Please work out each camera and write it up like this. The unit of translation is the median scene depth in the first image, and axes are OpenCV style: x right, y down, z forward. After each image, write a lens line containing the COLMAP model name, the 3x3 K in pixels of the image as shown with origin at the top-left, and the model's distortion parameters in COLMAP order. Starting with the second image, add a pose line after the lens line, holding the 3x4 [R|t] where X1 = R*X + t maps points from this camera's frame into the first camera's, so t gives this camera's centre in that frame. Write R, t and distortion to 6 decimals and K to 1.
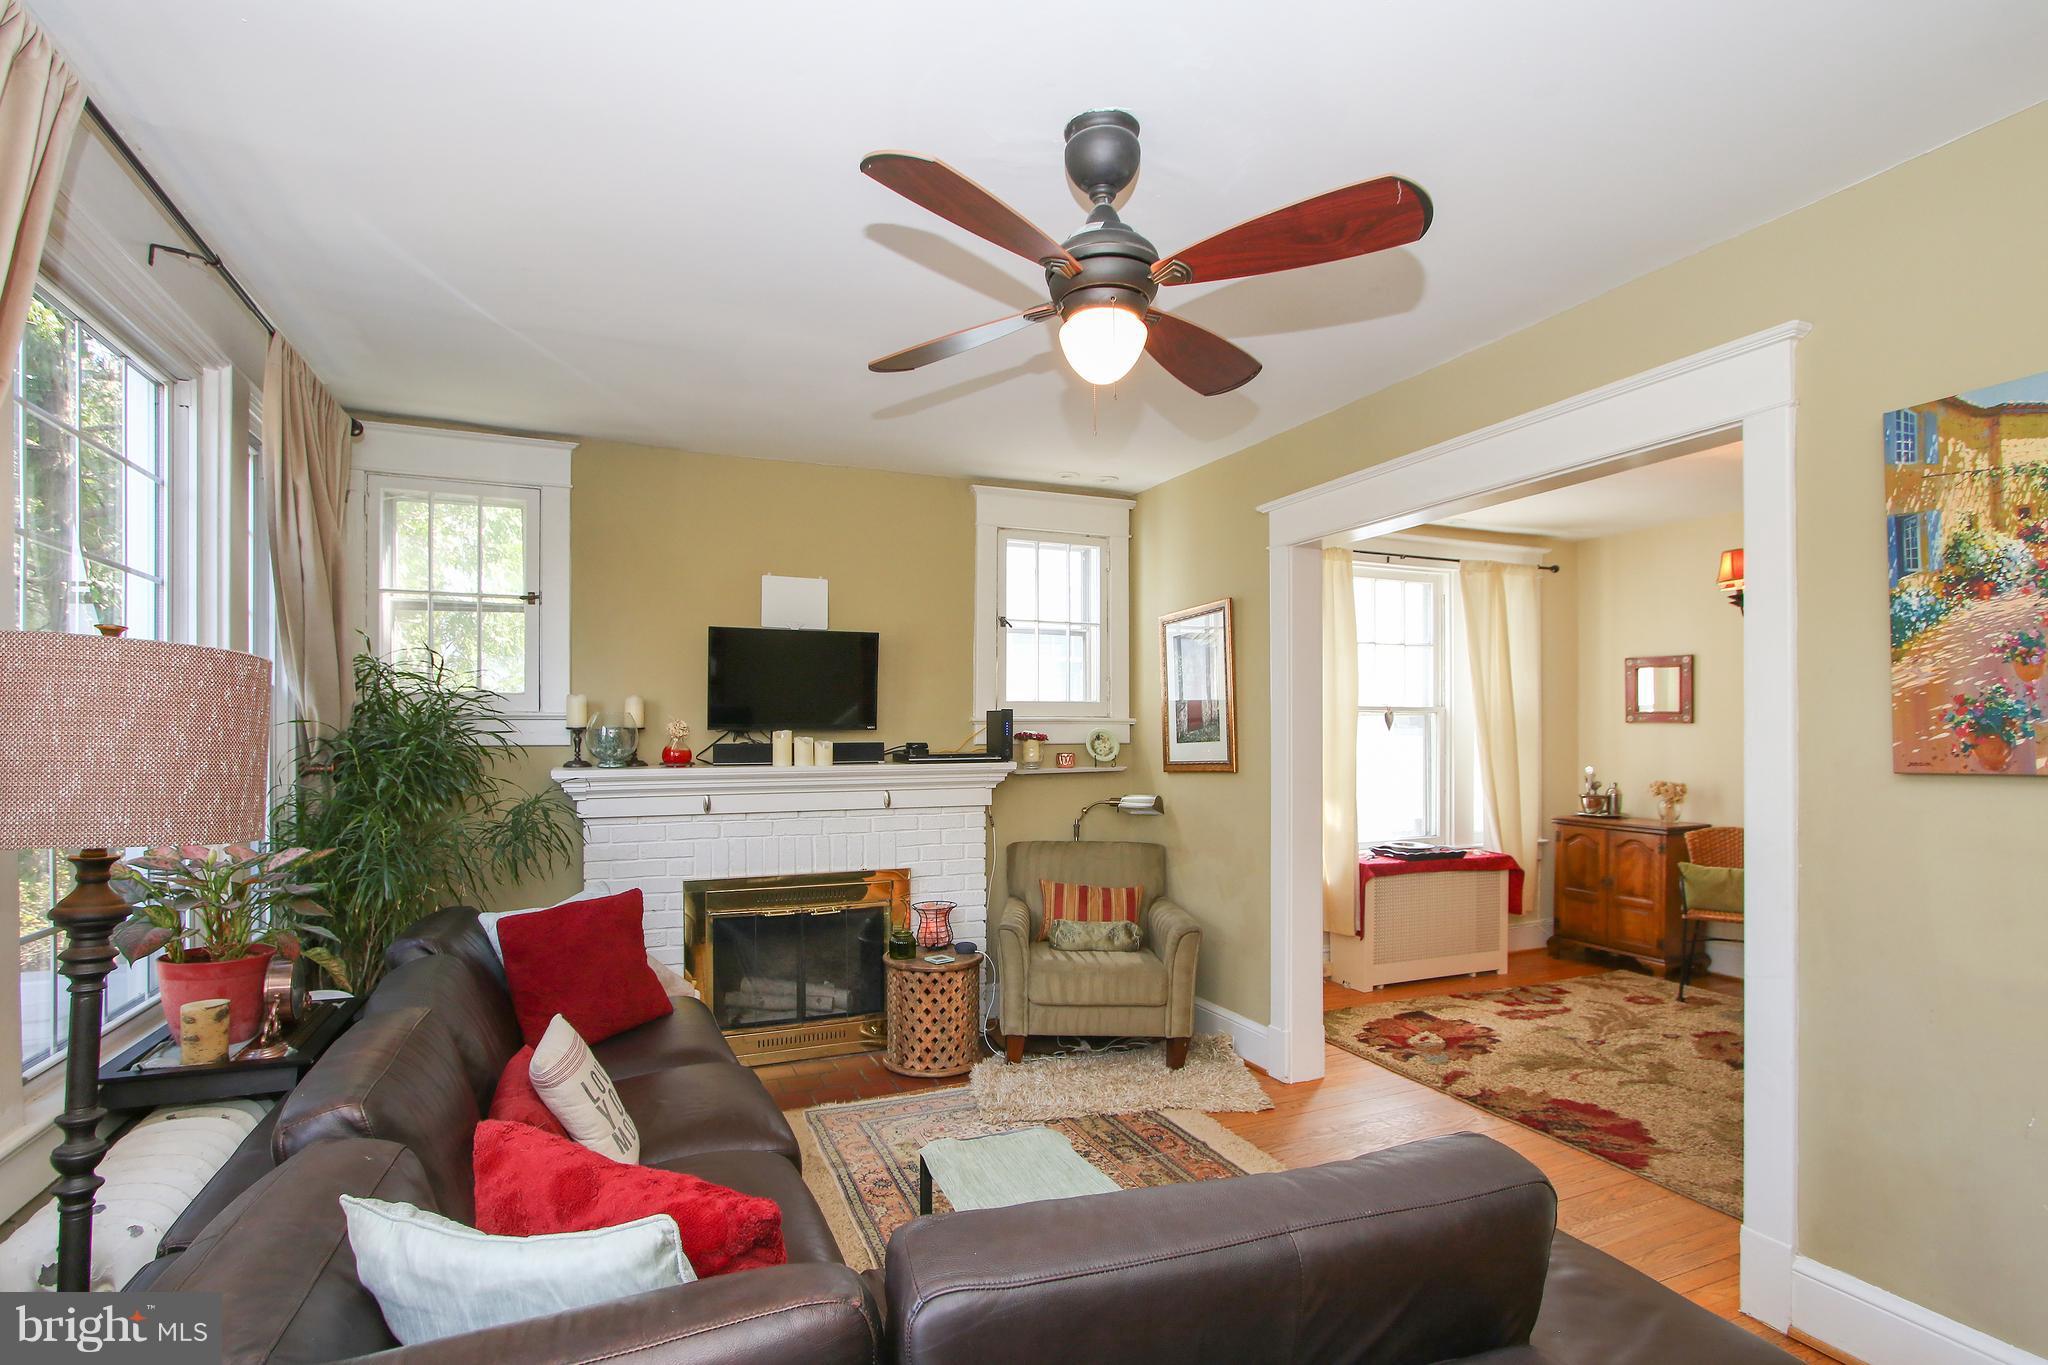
lens RADIAL K [[985.8, 0, 1027.8], [0, 985.8, 708.2], [0, 0, 1]] dist [-0.024505, 0.005951]
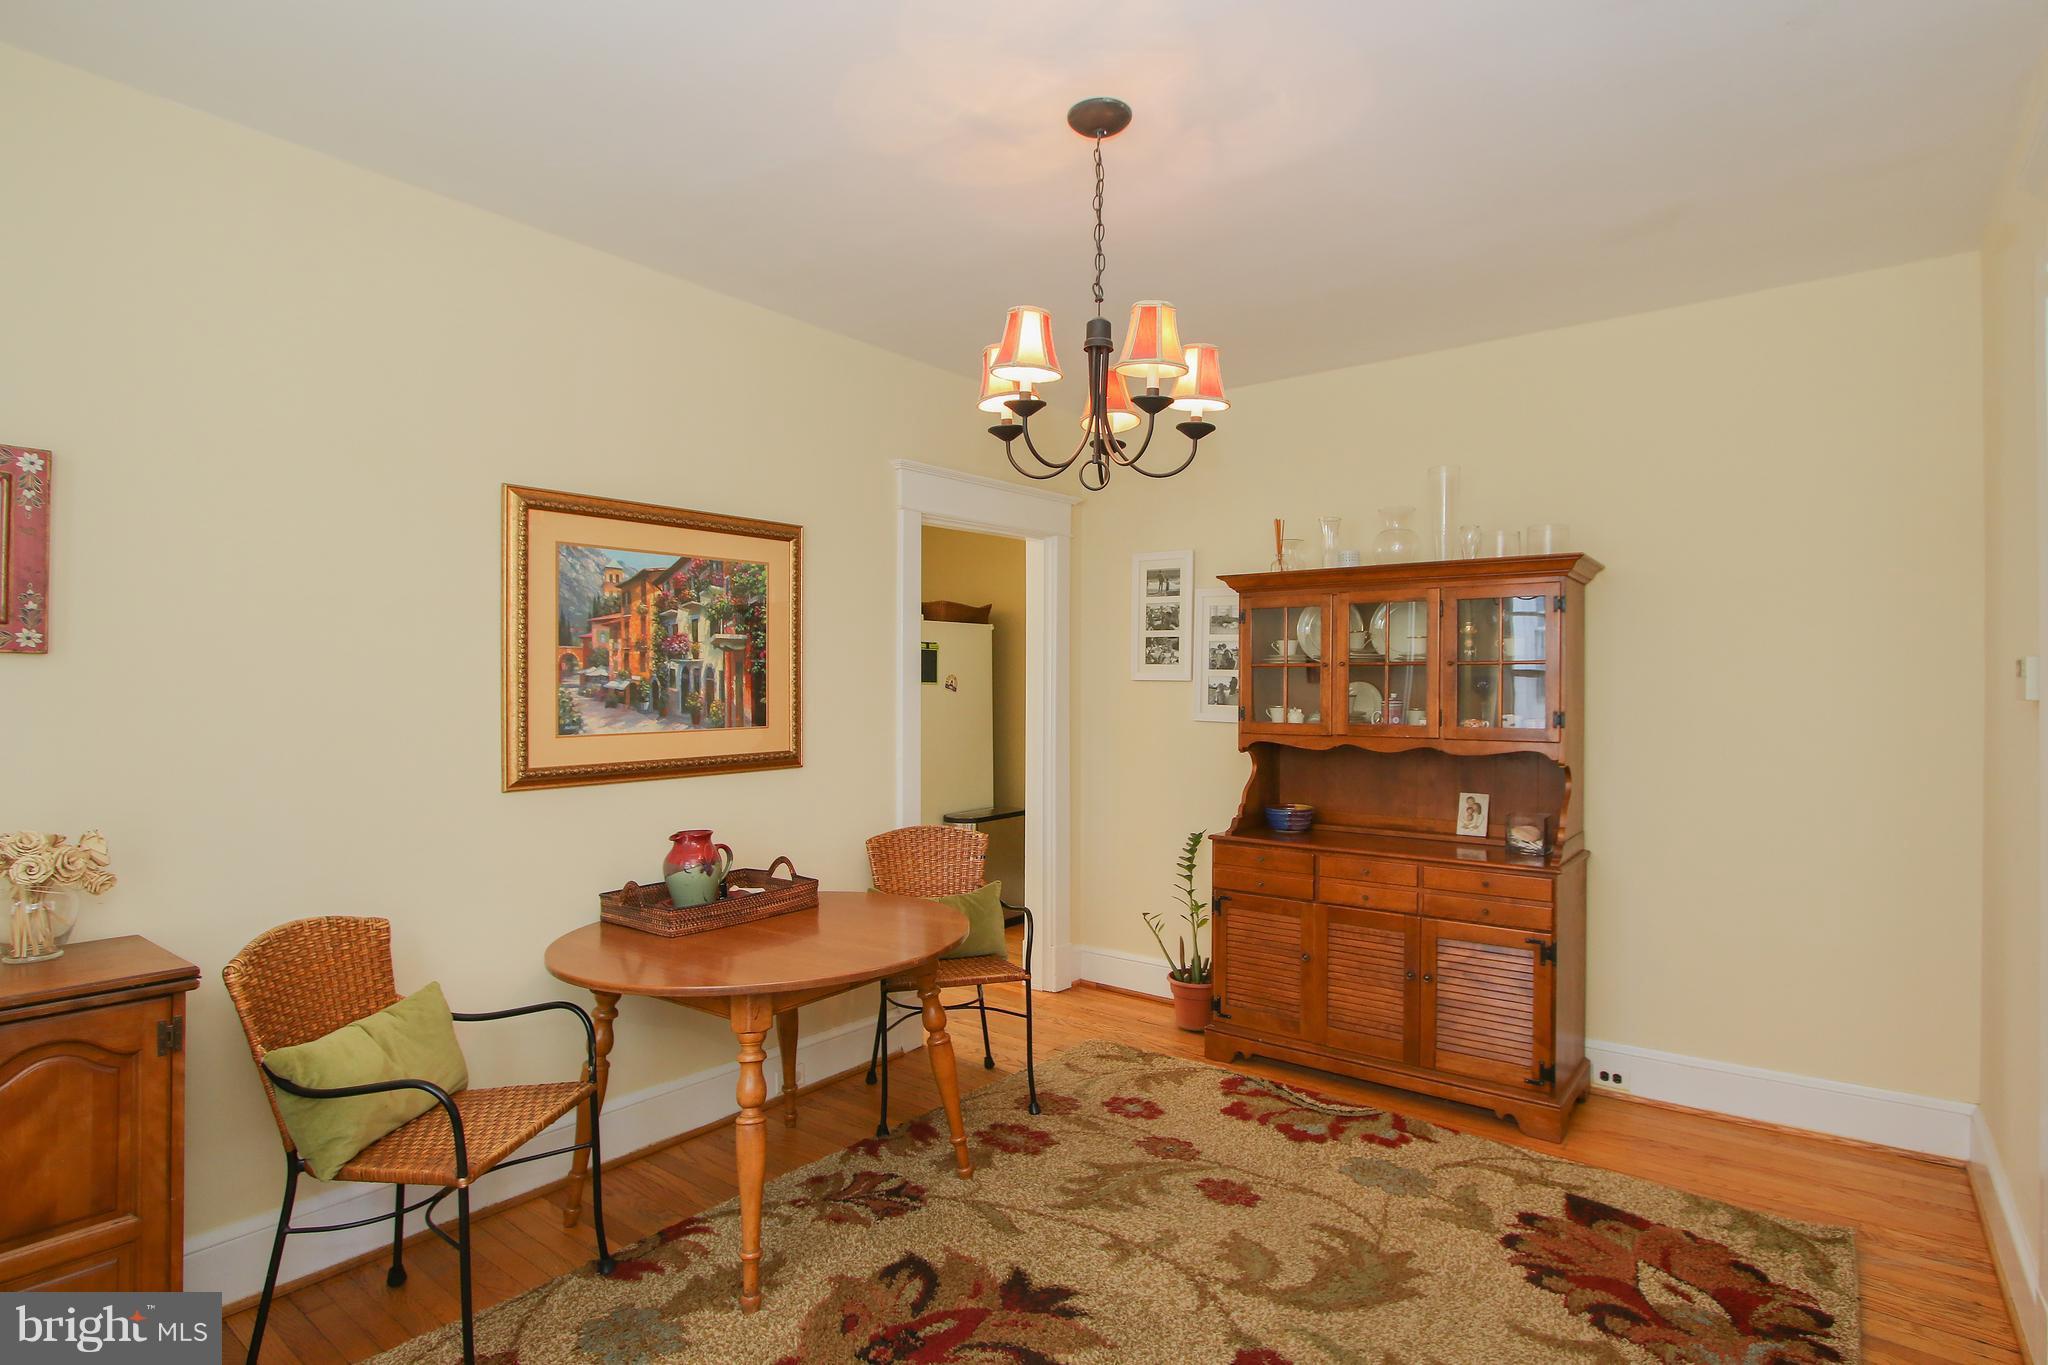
lens RADIAL K [[1069.4, 0, 1080.4], [0, 1069.4, 663.5], [0, 0, 1]] dist [-0.015747, 0.001327]
pose [[-0.496993, 0.013683, 0.867647, 0.236008], [-0.022443, 0.999339, -0.028615, 0.028016], [-0.867464, -0.033695, -0.496357, 1.134410]]
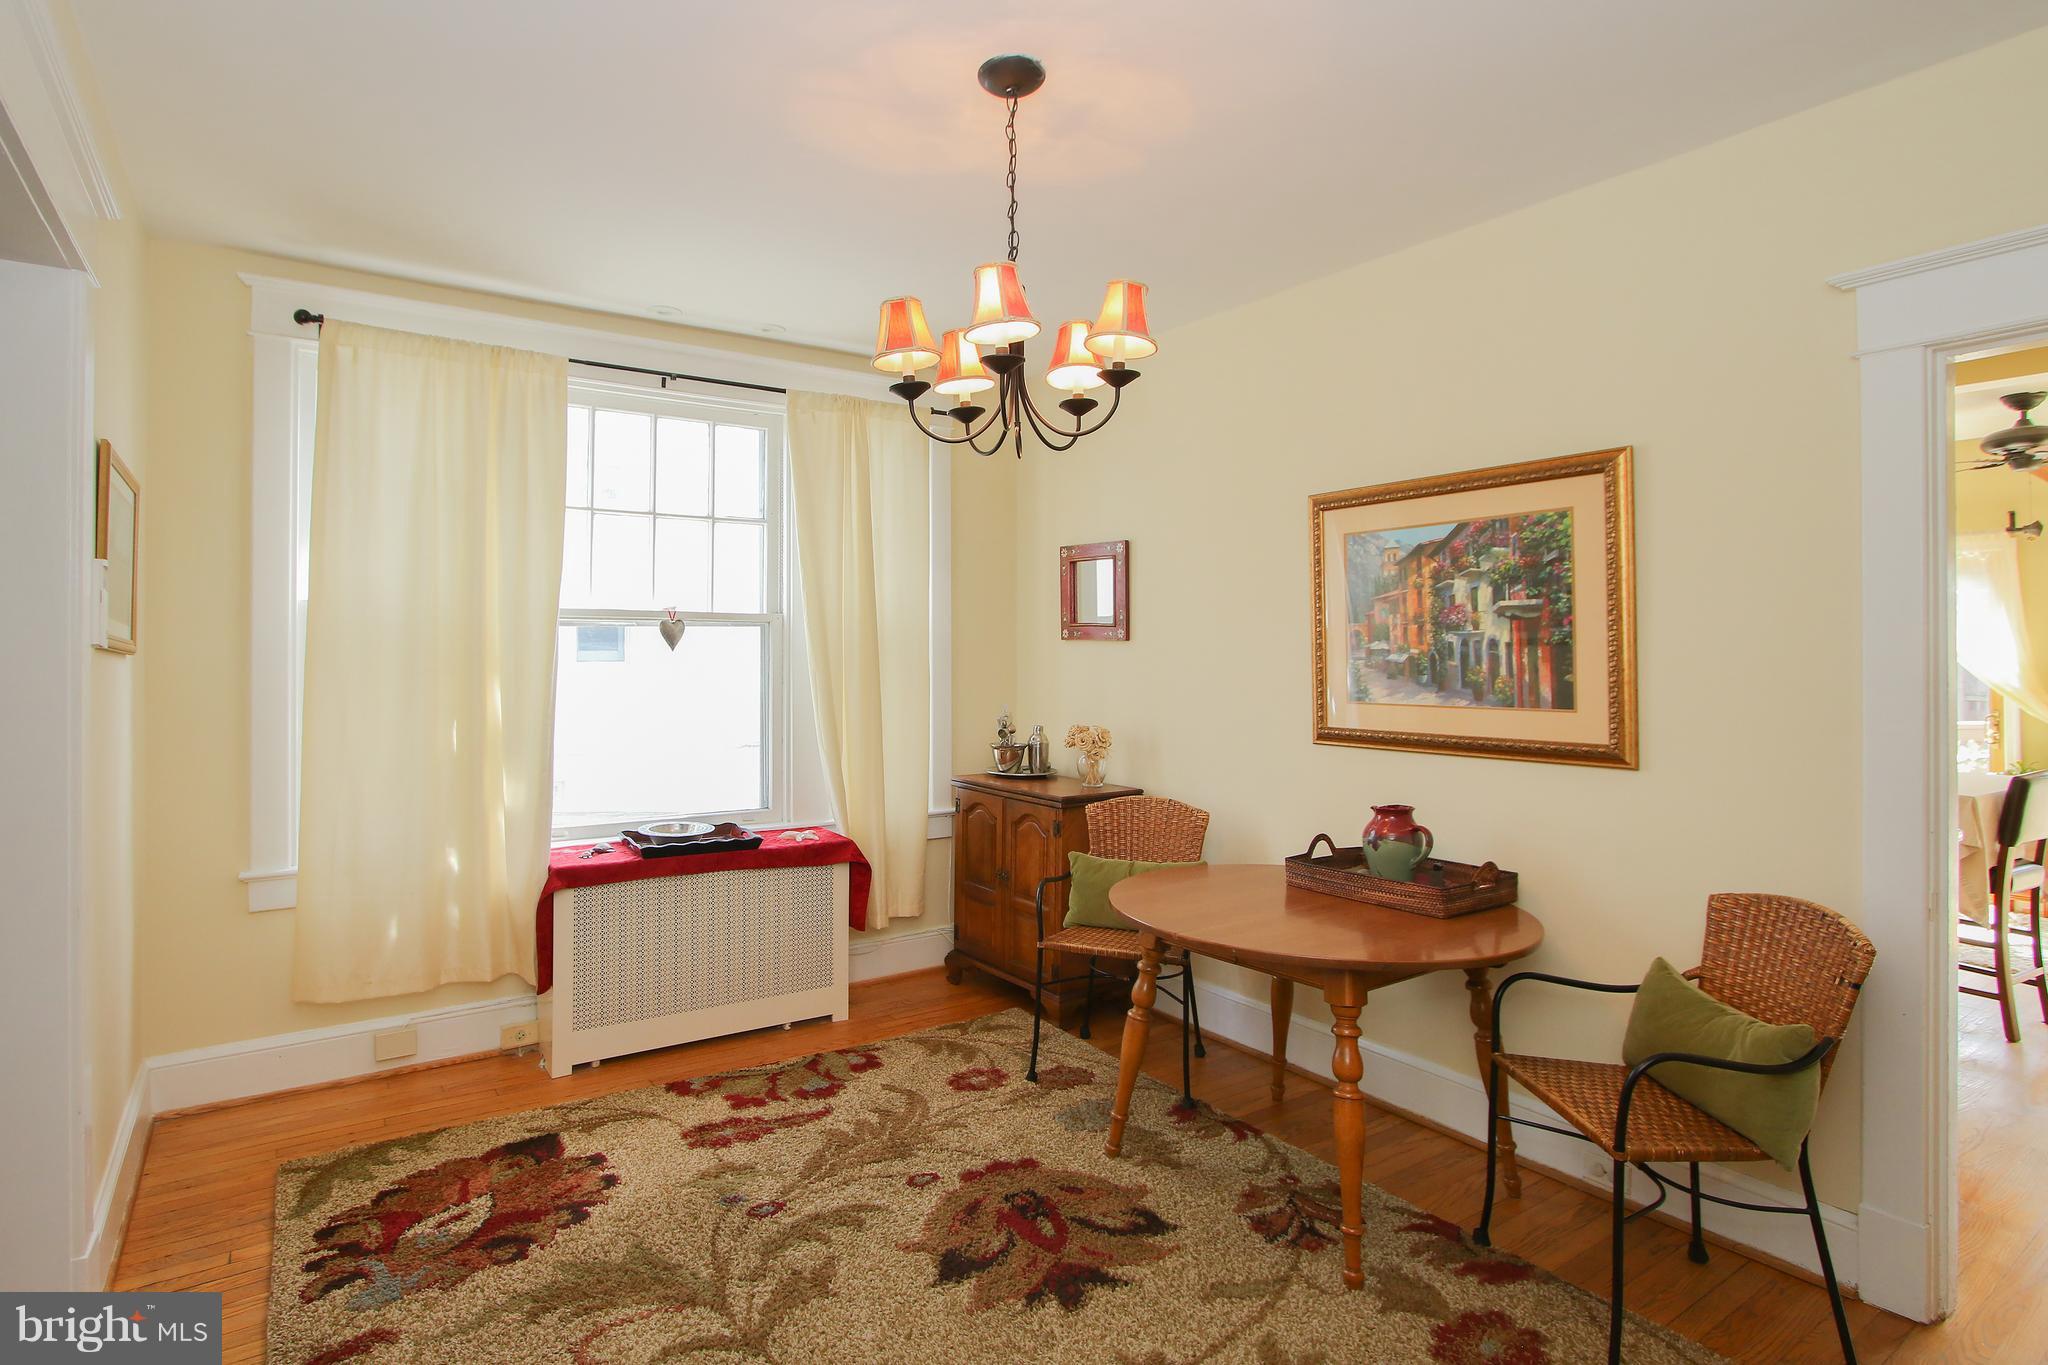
lens RADIAL K [[1027.9, 0, 937.5], [0, 1027.9, 636.3], [0, 0, 1]] dist [-0.014557, 0.004347]
pose [[0.988748, 0.004323, 0.149527, 0.572556], [-0.005250, 0.999969, 0.005808, 0.011526], [-0.149497, -0.006528, 0.988741, 0.398728]]
